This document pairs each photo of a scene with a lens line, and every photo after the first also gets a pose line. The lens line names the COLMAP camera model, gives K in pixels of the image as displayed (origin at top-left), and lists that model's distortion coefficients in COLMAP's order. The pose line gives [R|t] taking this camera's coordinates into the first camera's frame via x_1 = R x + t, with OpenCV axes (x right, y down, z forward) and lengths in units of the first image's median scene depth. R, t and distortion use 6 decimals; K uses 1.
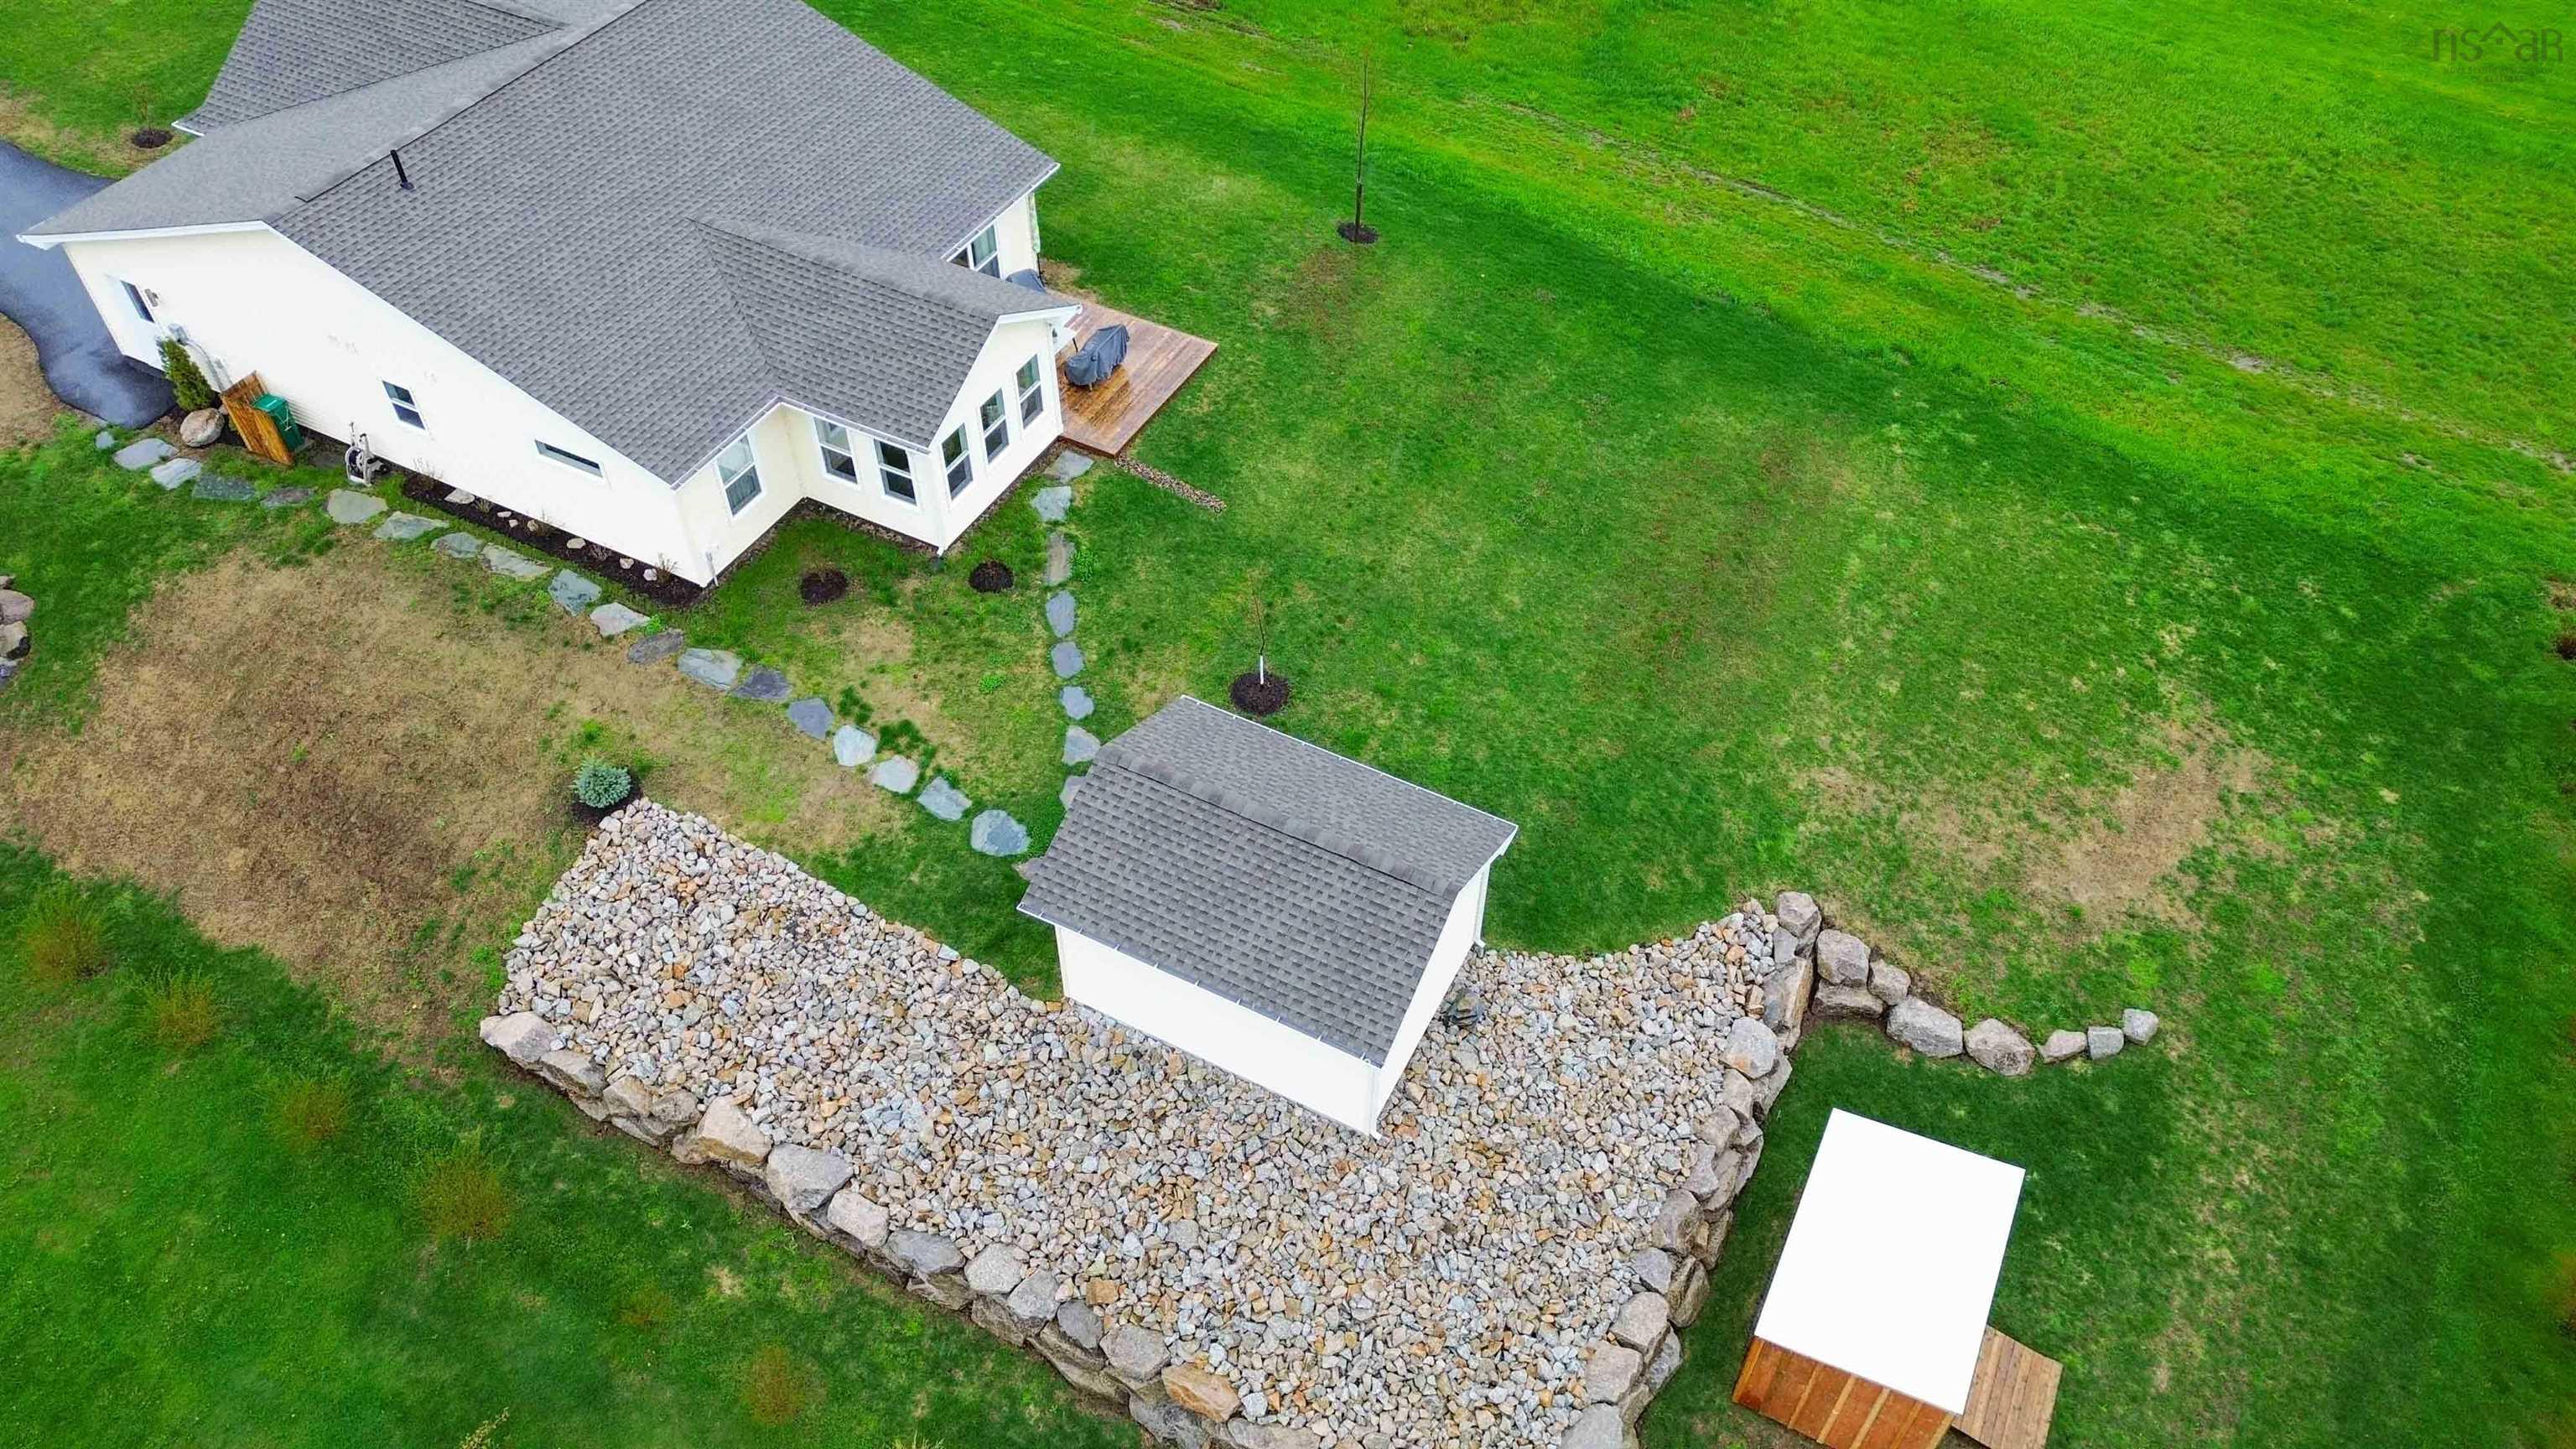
lens RADIAL K [[1800.3, 0, 1288.0], [0, 1800.3, 724.5], [0, 0, 1]] dist [0.075771, -0.064734]
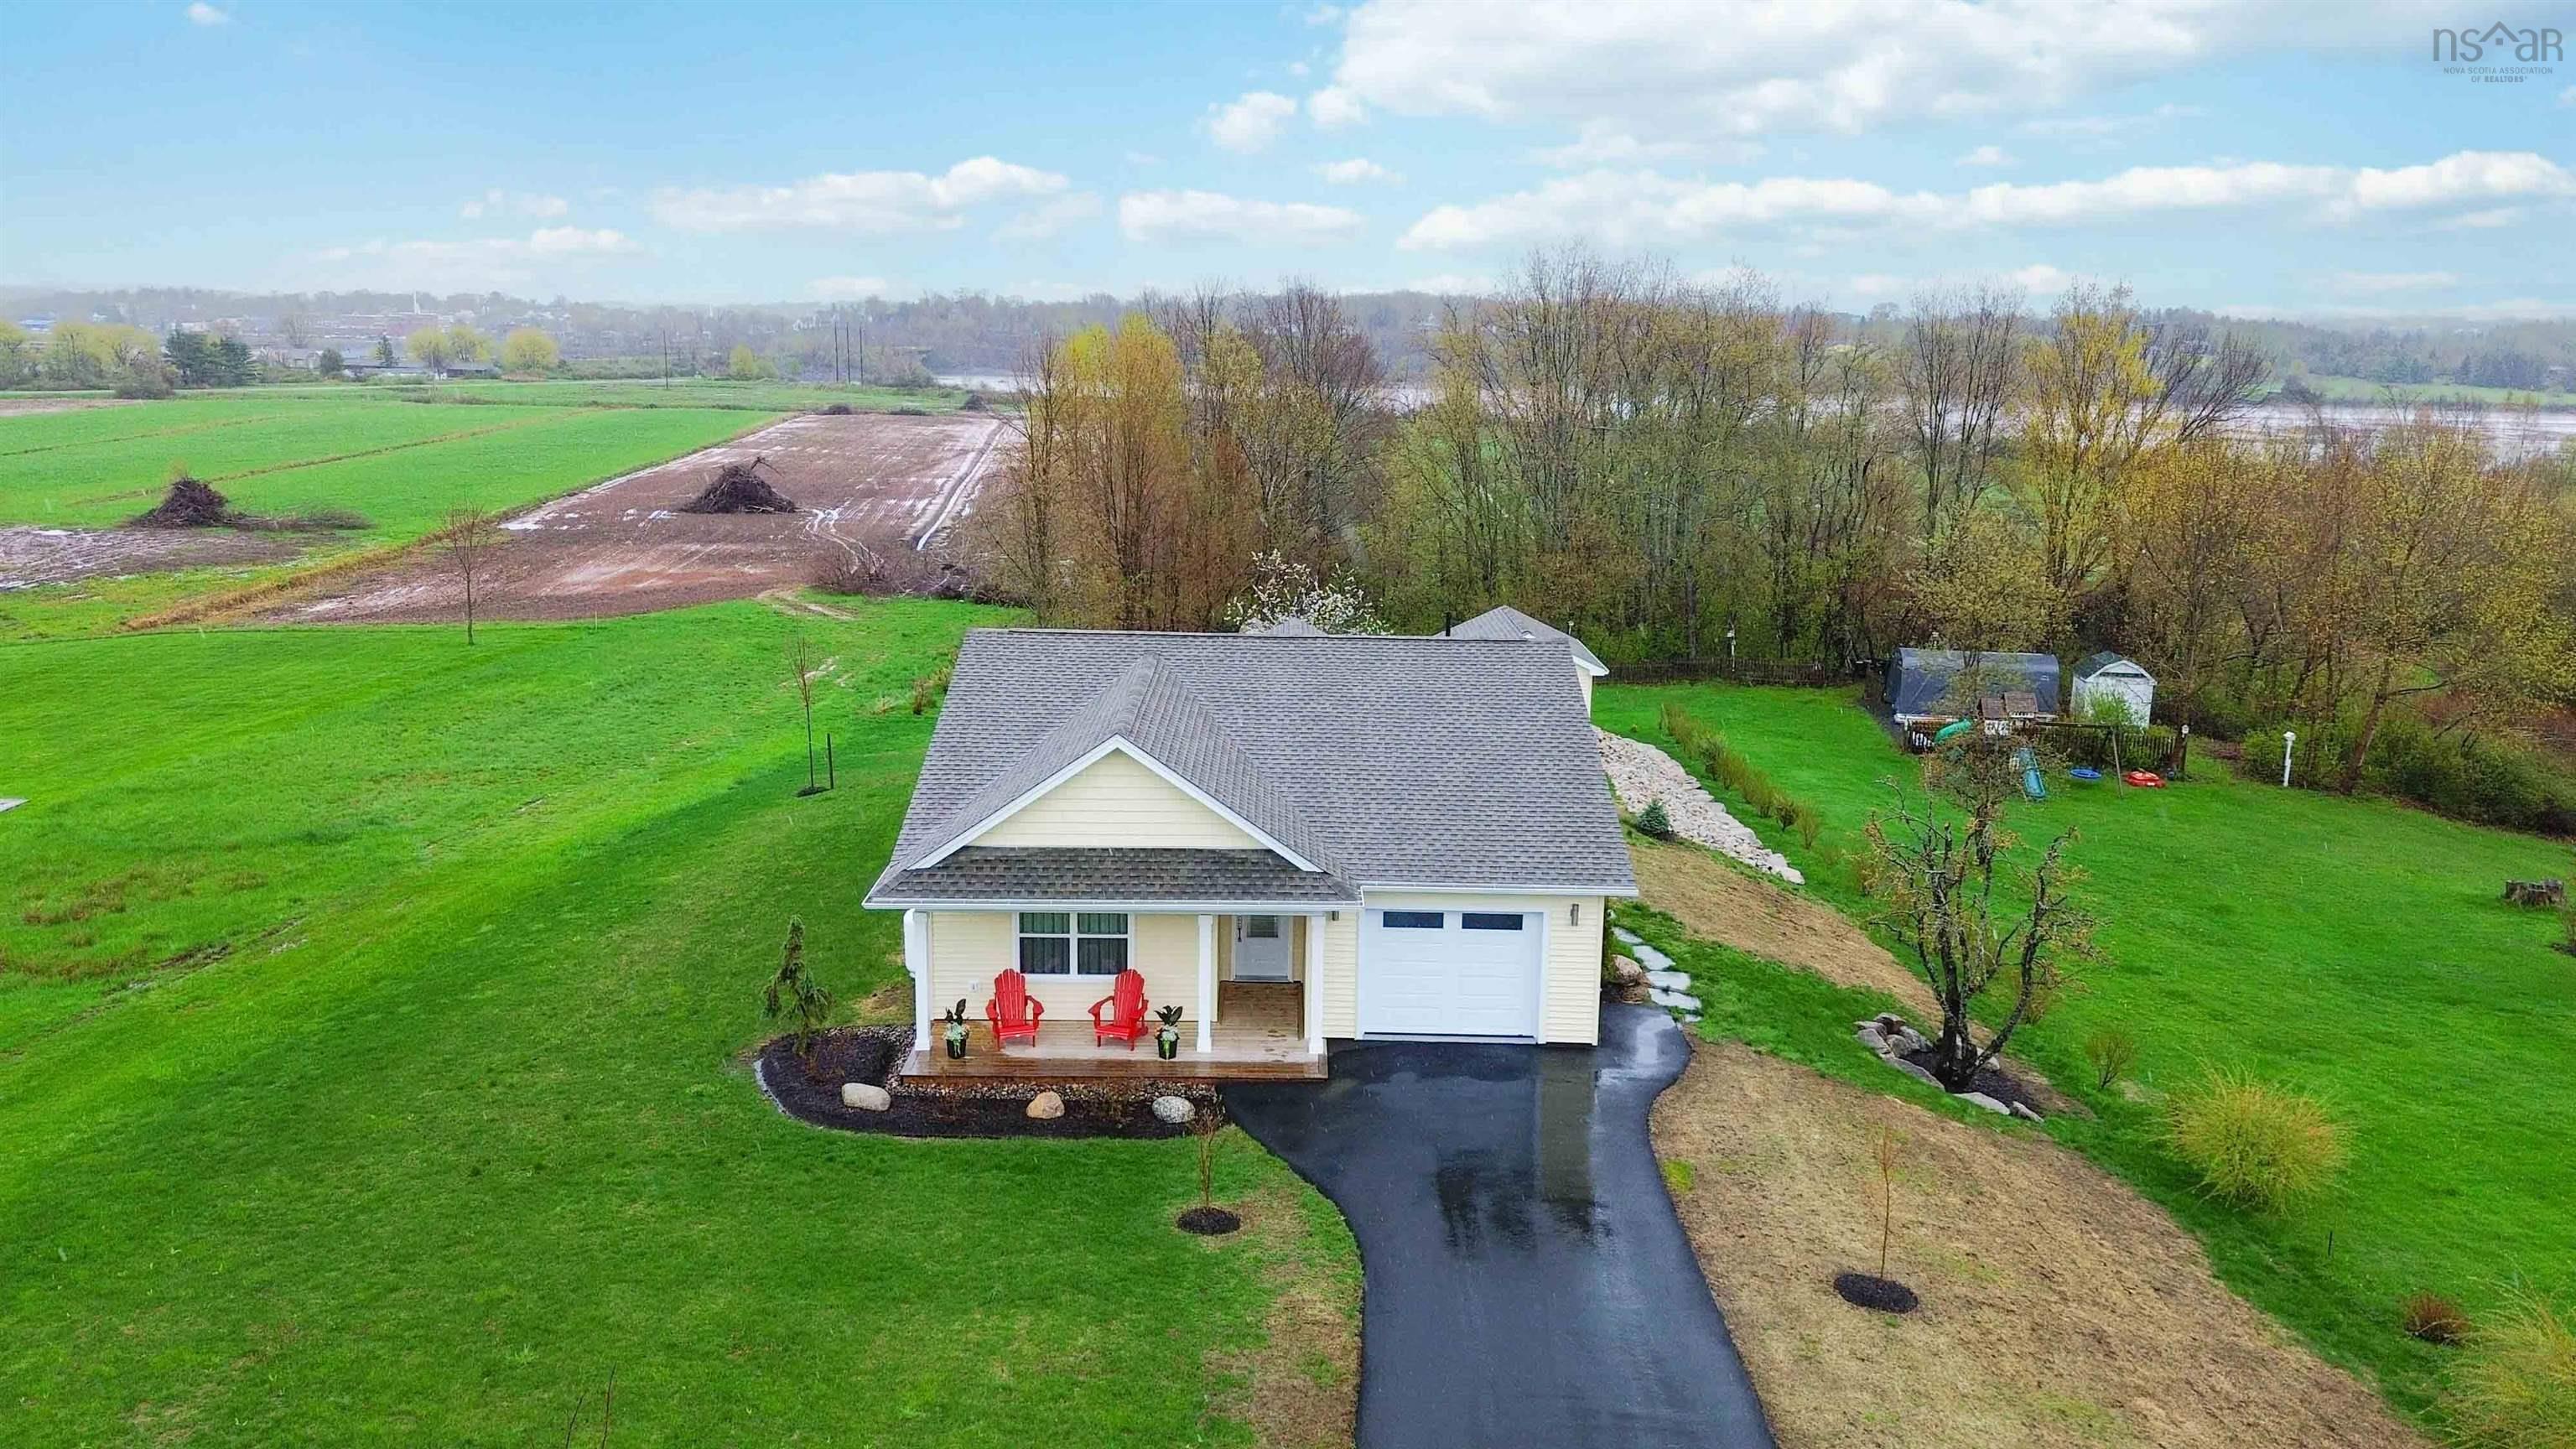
lens RADIAL K [[1813.7, 0, 1291.1], [0, 1813.7, 707.8], [0, 0, 1]] dist [0.094582, -0.100803]
pose [[-0.465021, -0.197954, 0.862885, -1.380113], [0.632481, 0.607709, 0.480267, -0.851051], [-0.619454, 0.769093, -0.157396, 1.226631]]
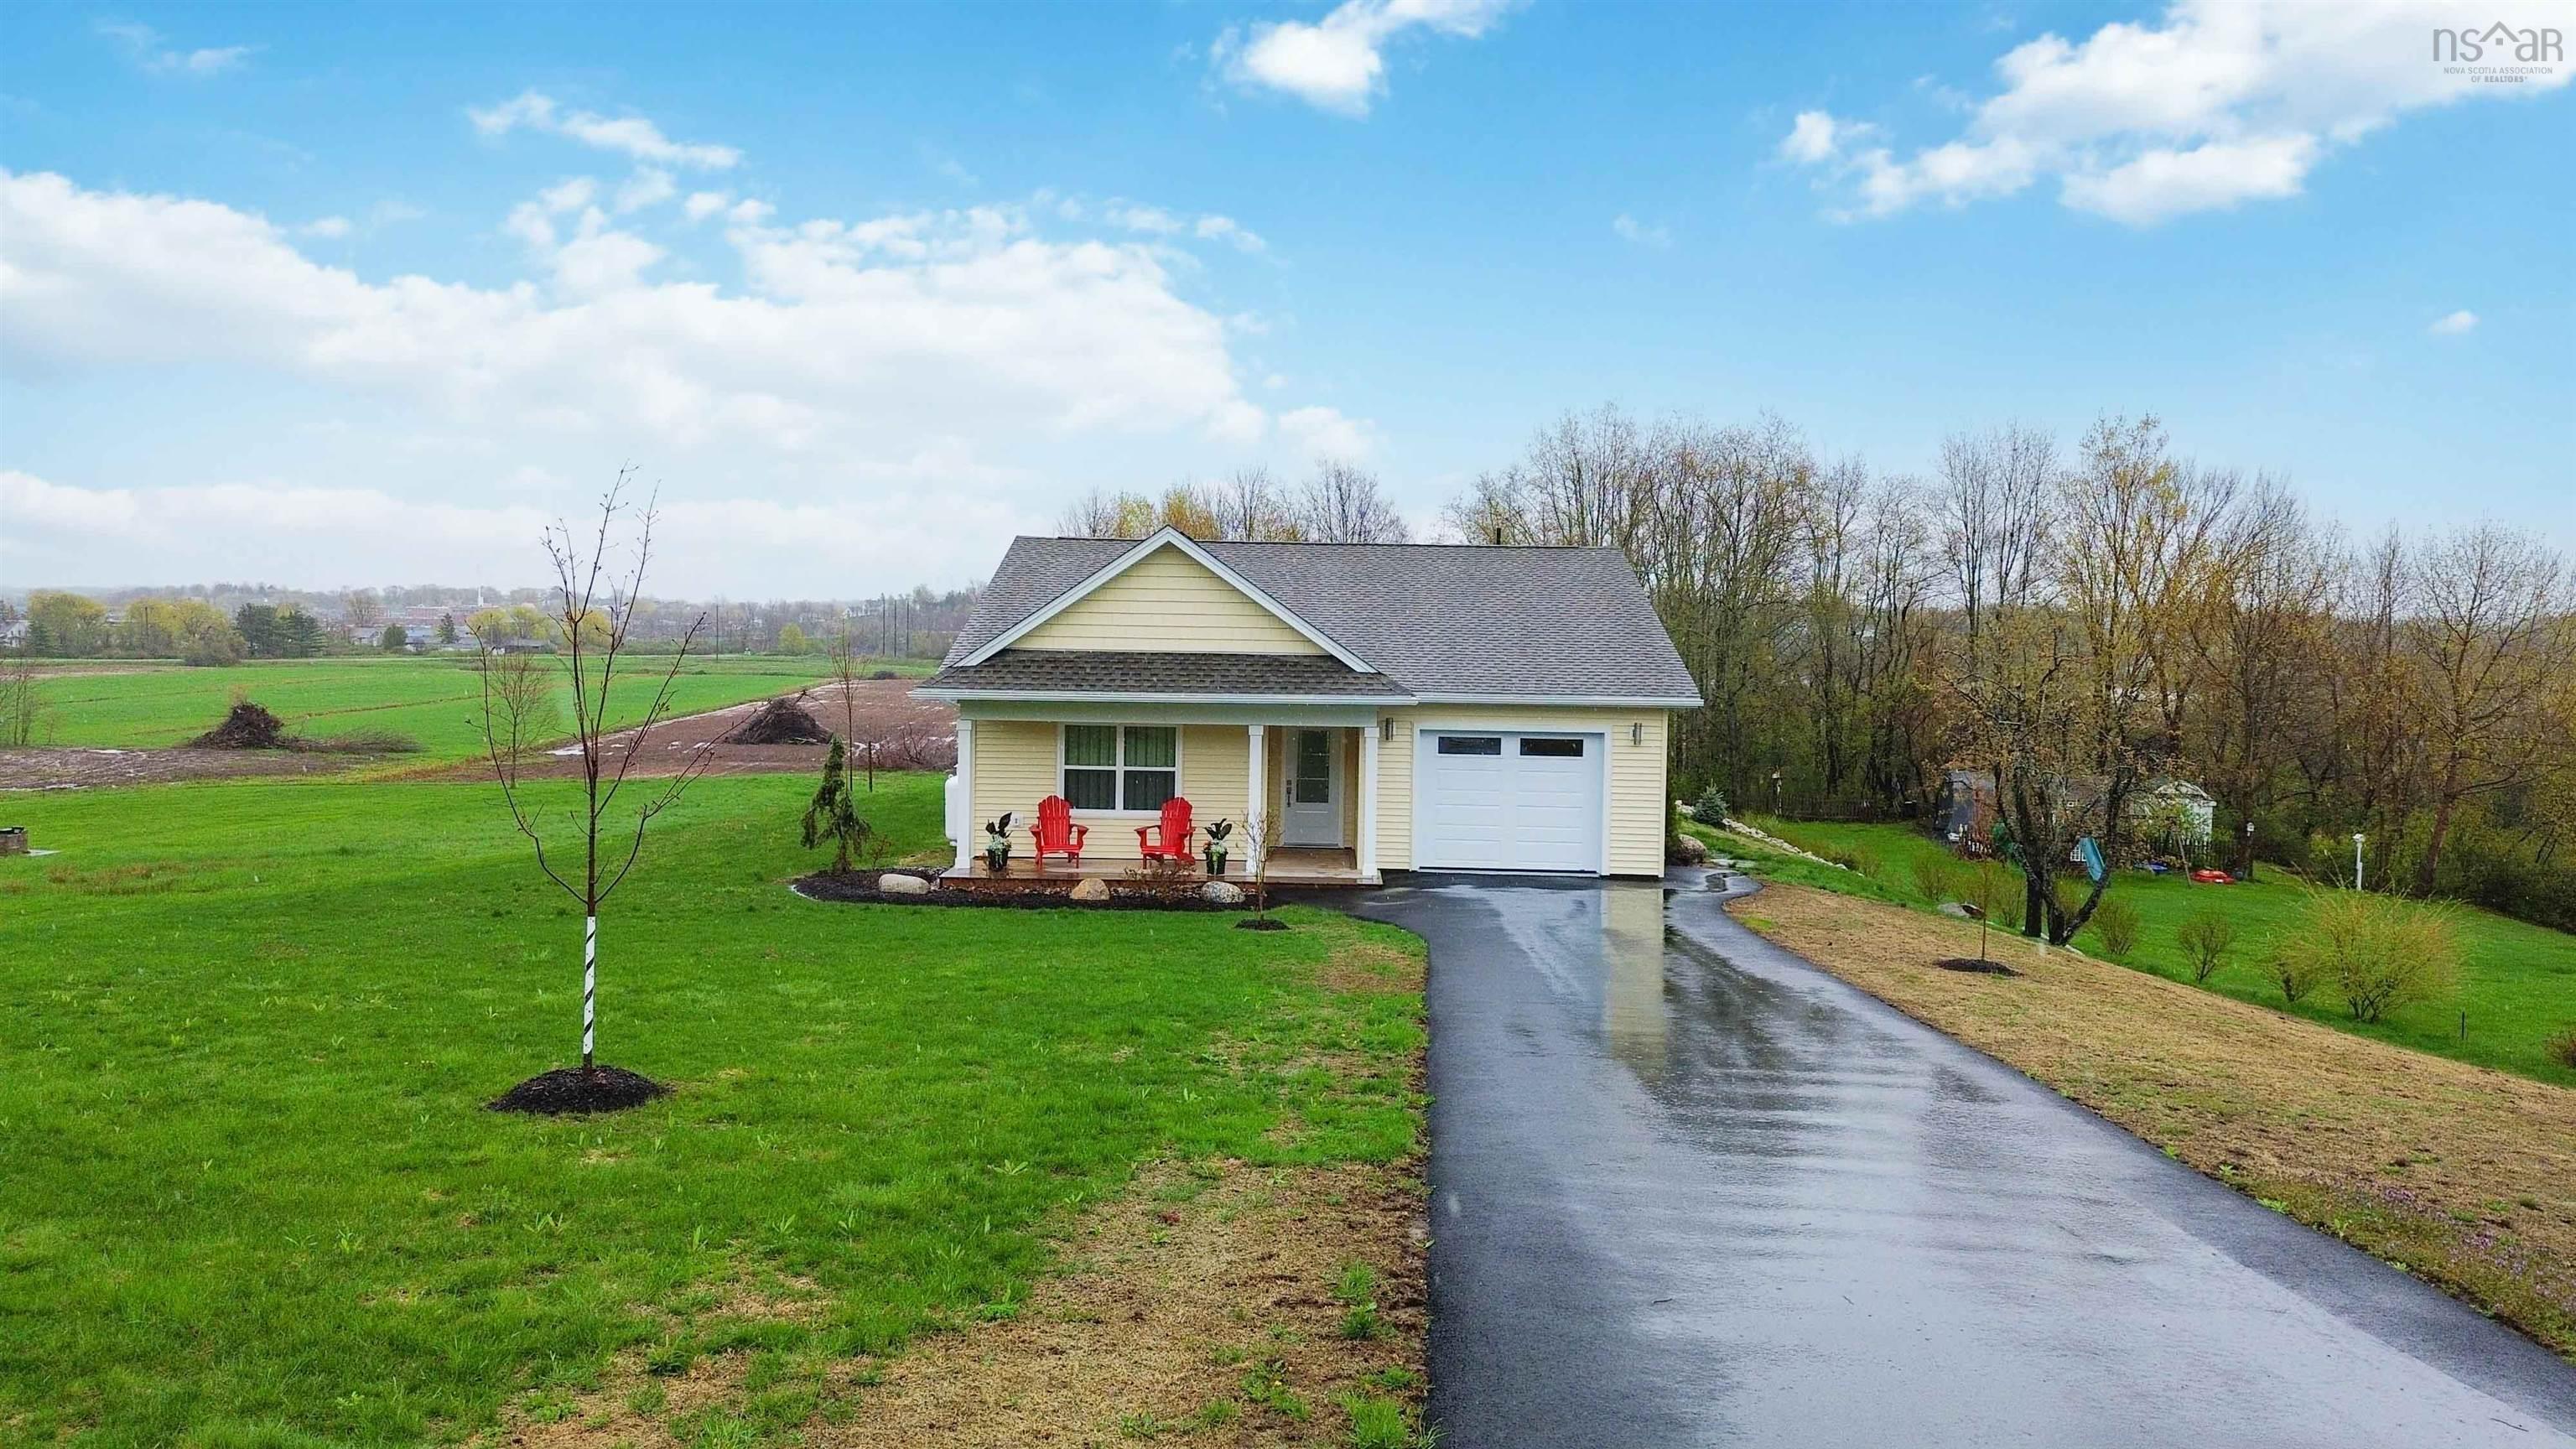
lens RADIAL K [[1813.7, 0, 1291.1], [0, 1813.7, 707.8], [0, 0, 1]] dist [0.094582, -0.100803]
pose [[-0.448209, -0.058400, 0.892019, -1.391426], [0.638491, 0.677479, 0.365174, -0.704215], [-0.625650, 0.733220, -0.266364, 1.399213]]
